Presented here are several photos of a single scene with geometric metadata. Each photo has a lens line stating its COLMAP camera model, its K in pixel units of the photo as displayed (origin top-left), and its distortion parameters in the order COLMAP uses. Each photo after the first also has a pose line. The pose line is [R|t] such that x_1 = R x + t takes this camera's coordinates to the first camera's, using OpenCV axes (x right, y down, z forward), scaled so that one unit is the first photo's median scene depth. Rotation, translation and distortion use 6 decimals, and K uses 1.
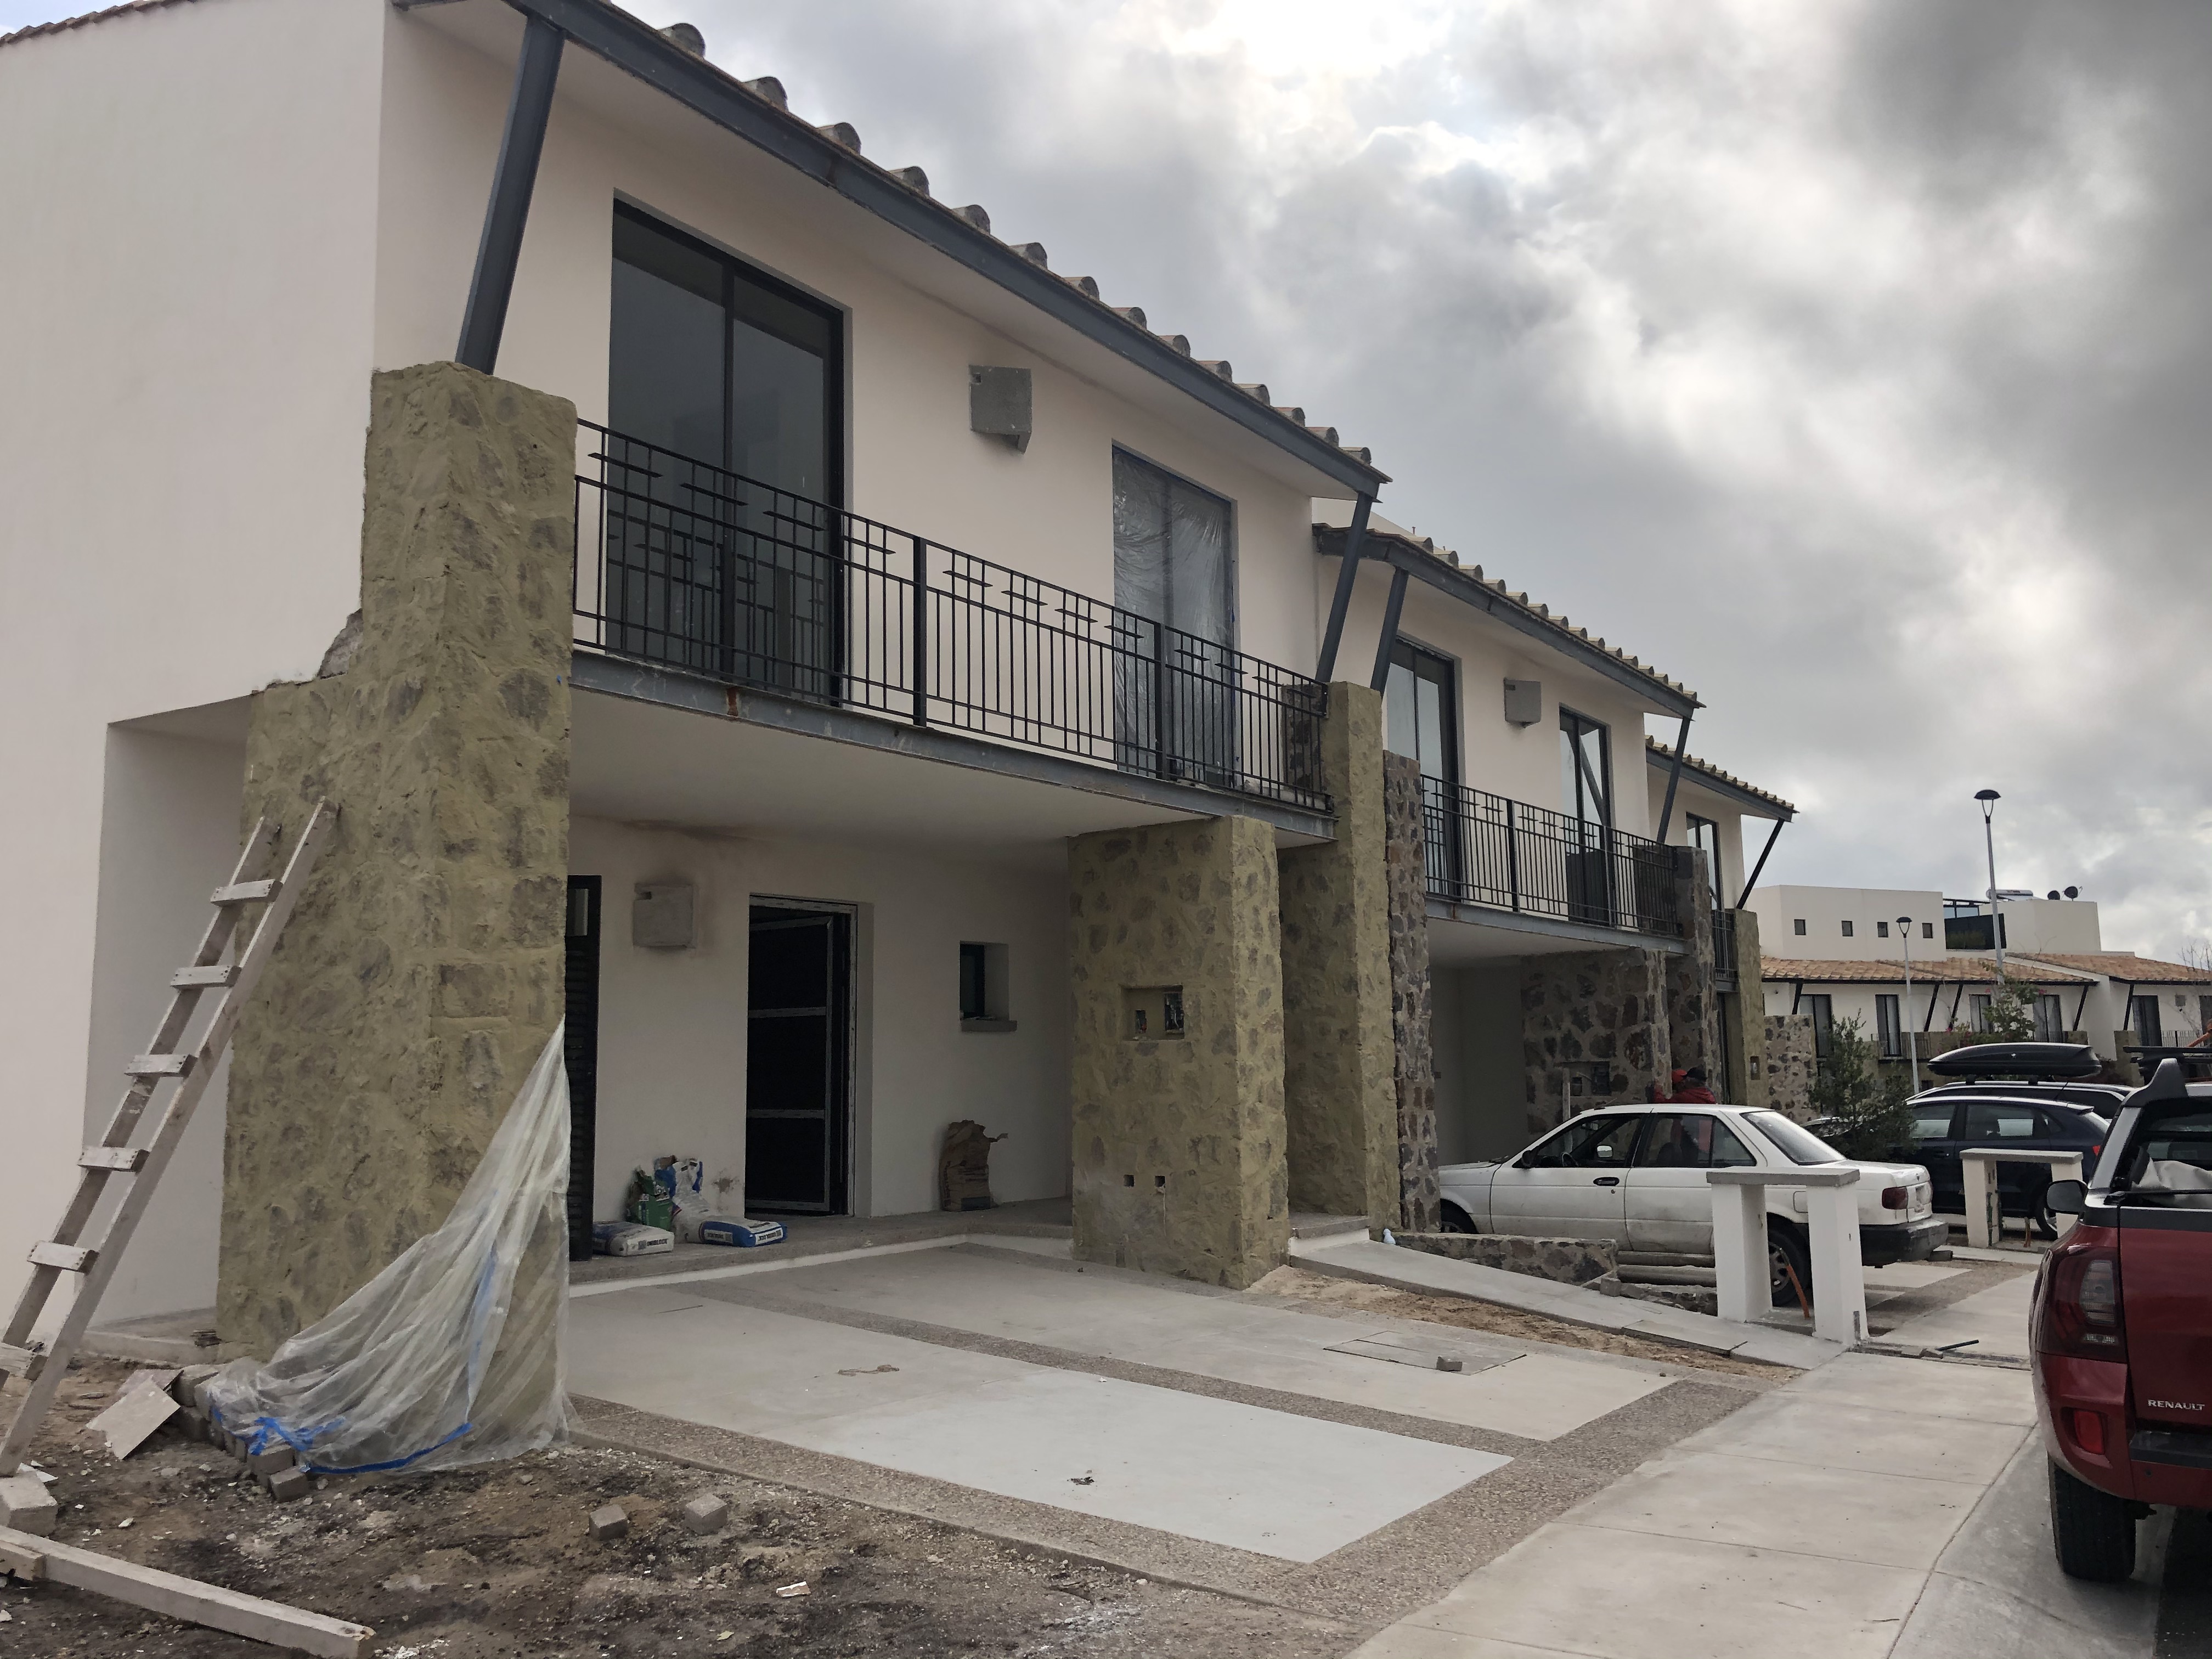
lens RADIAL K [[1776.6, 0, 1106.0], [0, 1776.6, 829.5], [0, 0, 1]] dist [0.000222, -0.000394]
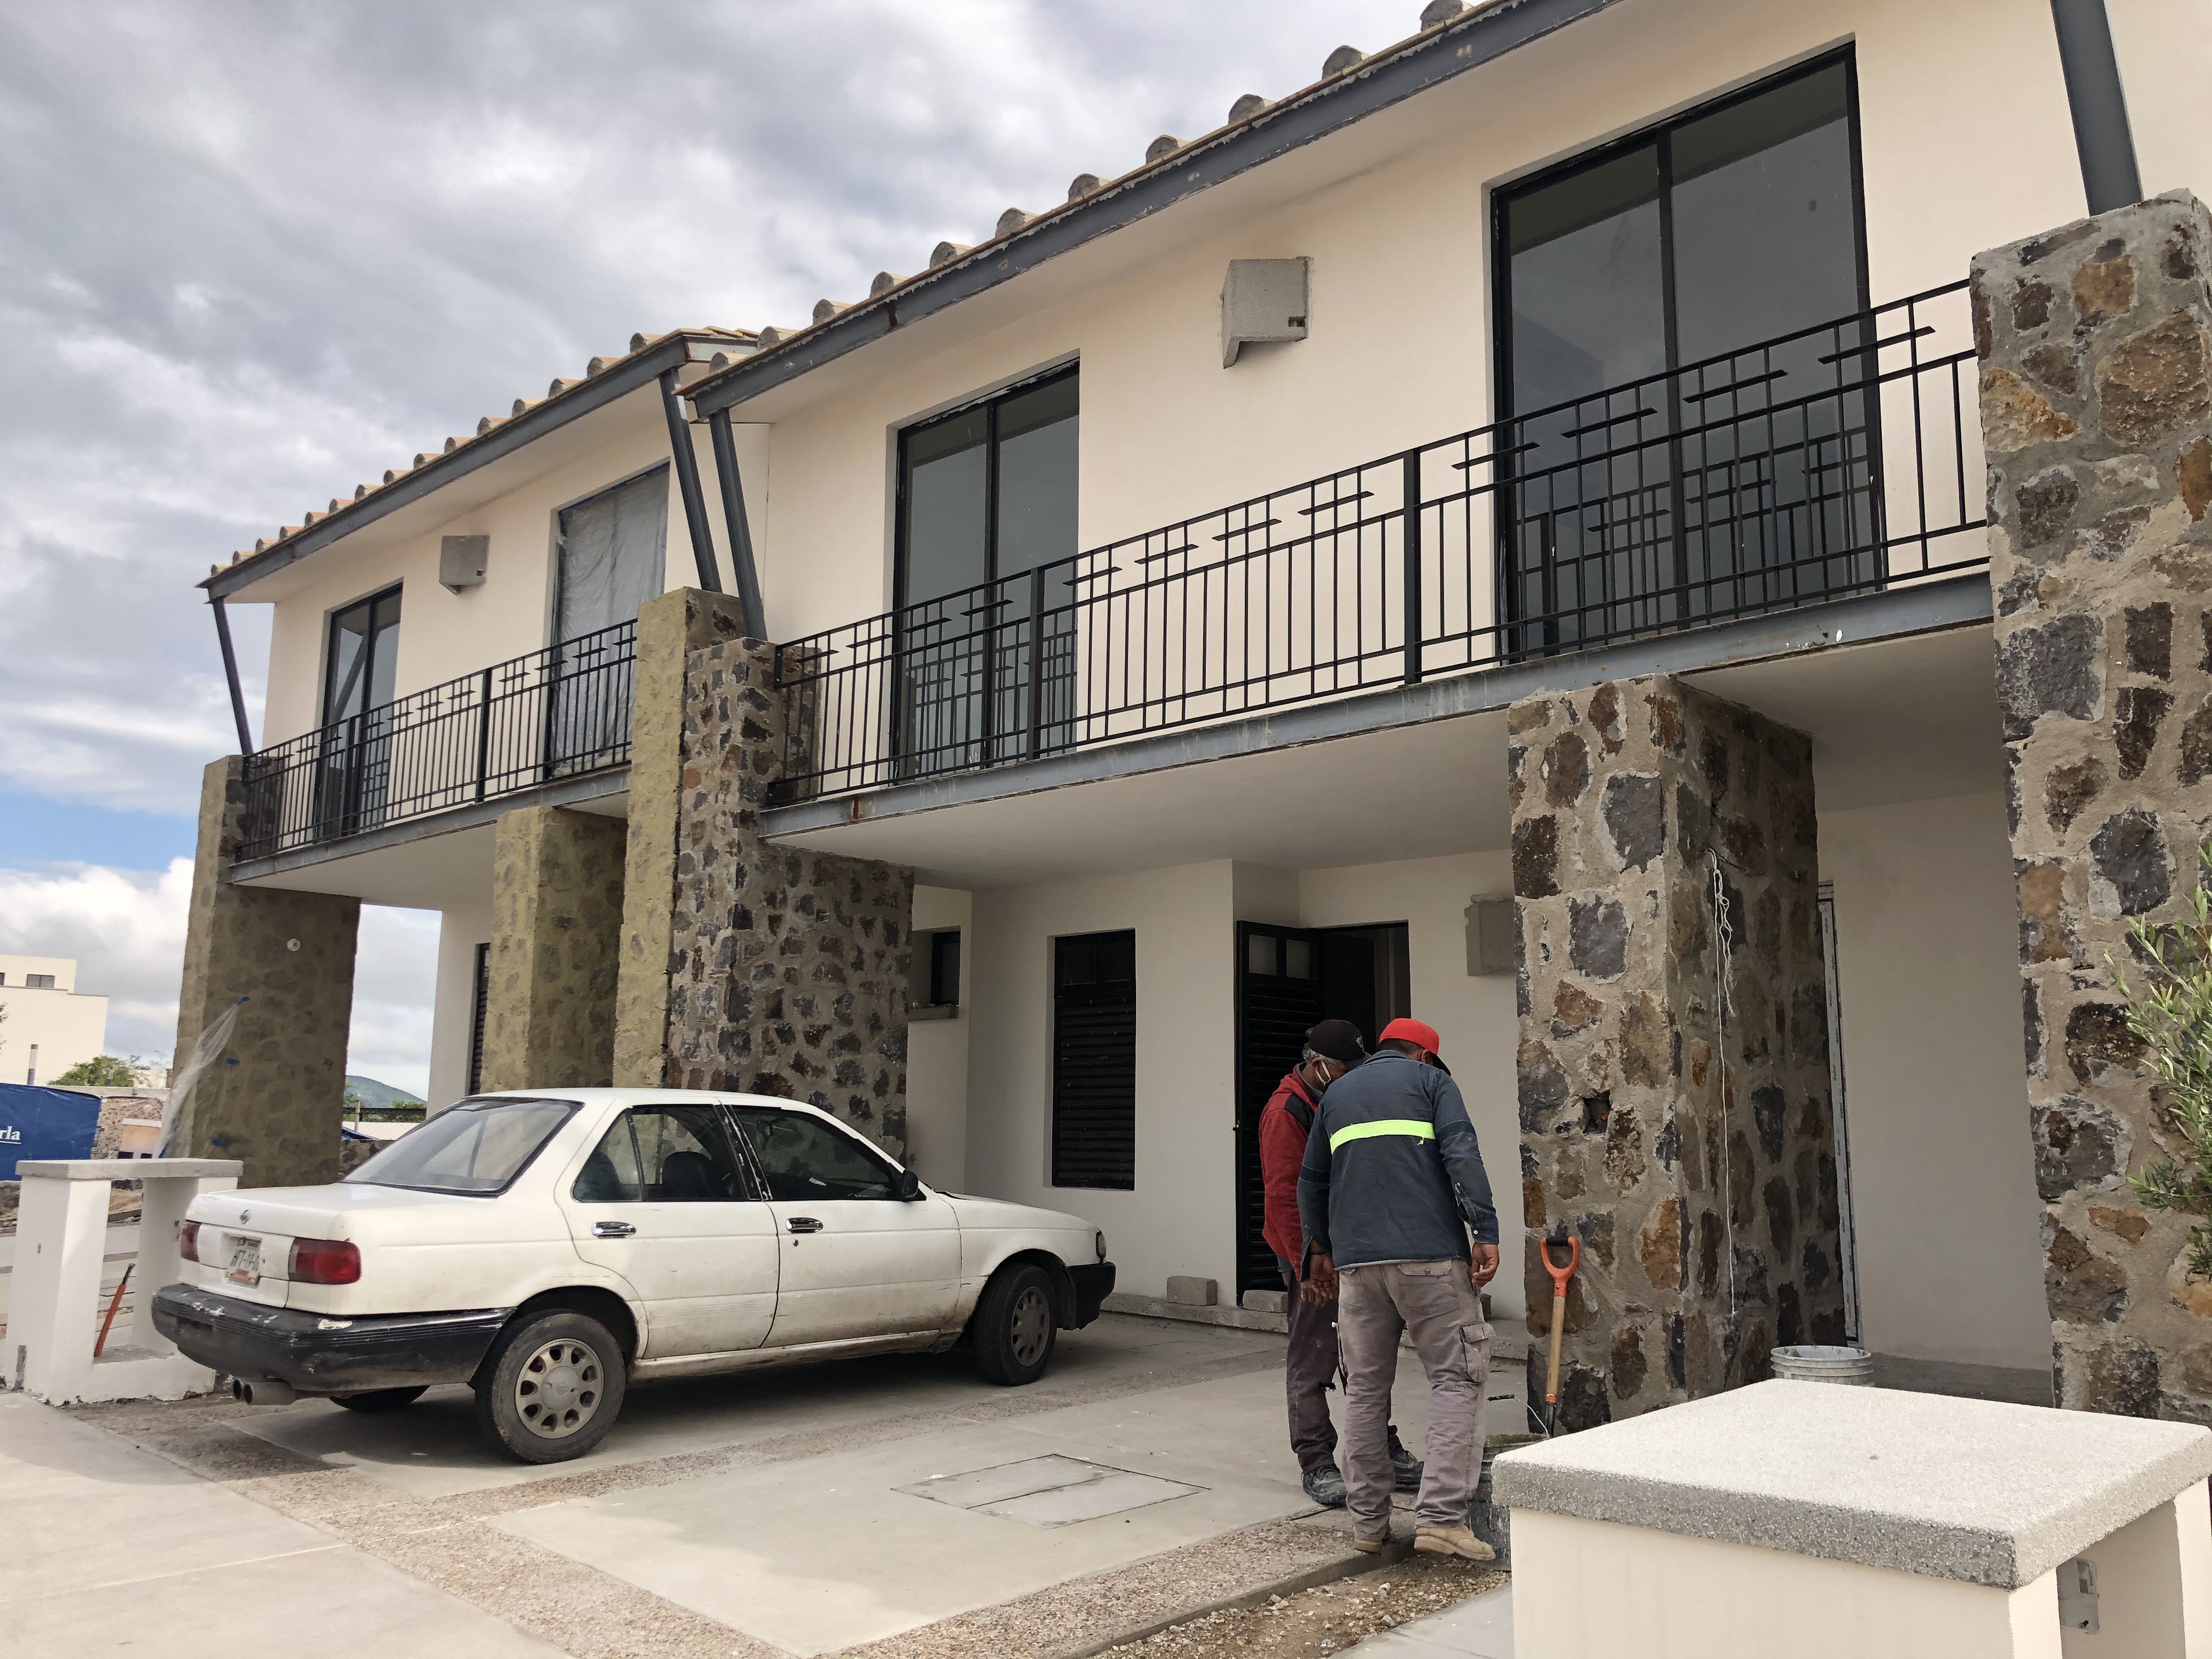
lens RADIAL K [[1776.6, 0, 1106.0], [0, 1776.6, 829.5], [0, 0, 1]] dist [0.000222, -0.000394]
pose [[-0.165205, -0.145968, -0.975398, 0.794324], [0.124909, 0.977927, -0.167503, 0.139775], [0.978317, -0.149508, -0.143326, 1.126486]]
